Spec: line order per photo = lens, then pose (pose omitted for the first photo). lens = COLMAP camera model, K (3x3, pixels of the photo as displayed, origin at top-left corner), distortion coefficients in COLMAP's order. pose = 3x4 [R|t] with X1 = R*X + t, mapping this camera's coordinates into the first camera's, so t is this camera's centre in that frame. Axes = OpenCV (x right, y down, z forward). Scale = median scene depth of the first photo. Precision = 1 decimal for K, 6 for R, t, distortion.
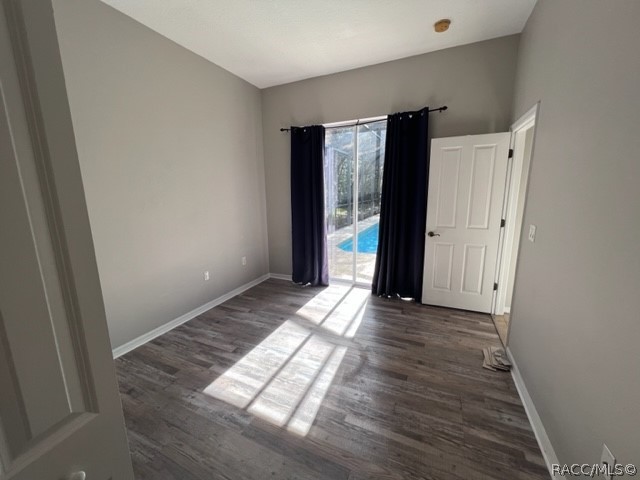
lens RADIAL K [[255.9, 0, 319.6], [0, 255.9, 239.6], [0, 0, 1]] dist [-0.001592, 0.000942]
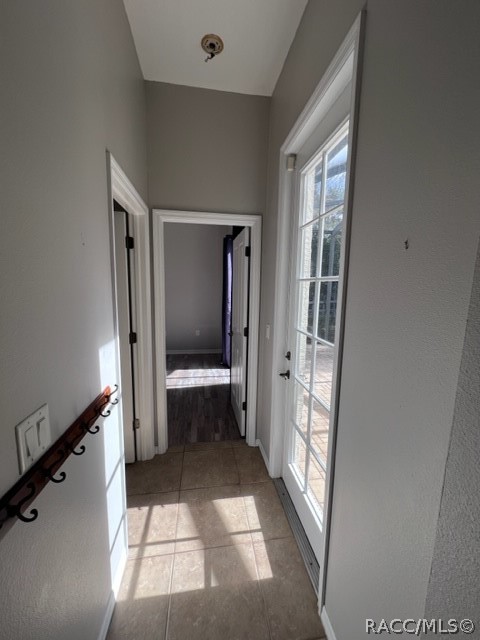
lens RADIAL K [[255.9, 0, 240.0], [0, 255.9, 319.3], [0, 0, 1]] dist [-0.001592, 0.000942]
pose [[0.545539, 0.132211, -0.827591, 1.232016], [-0.175344, 0.983630, 0.041554, -0.116959], [0.819537, 0.122444, 0.559791, 0.445801]]
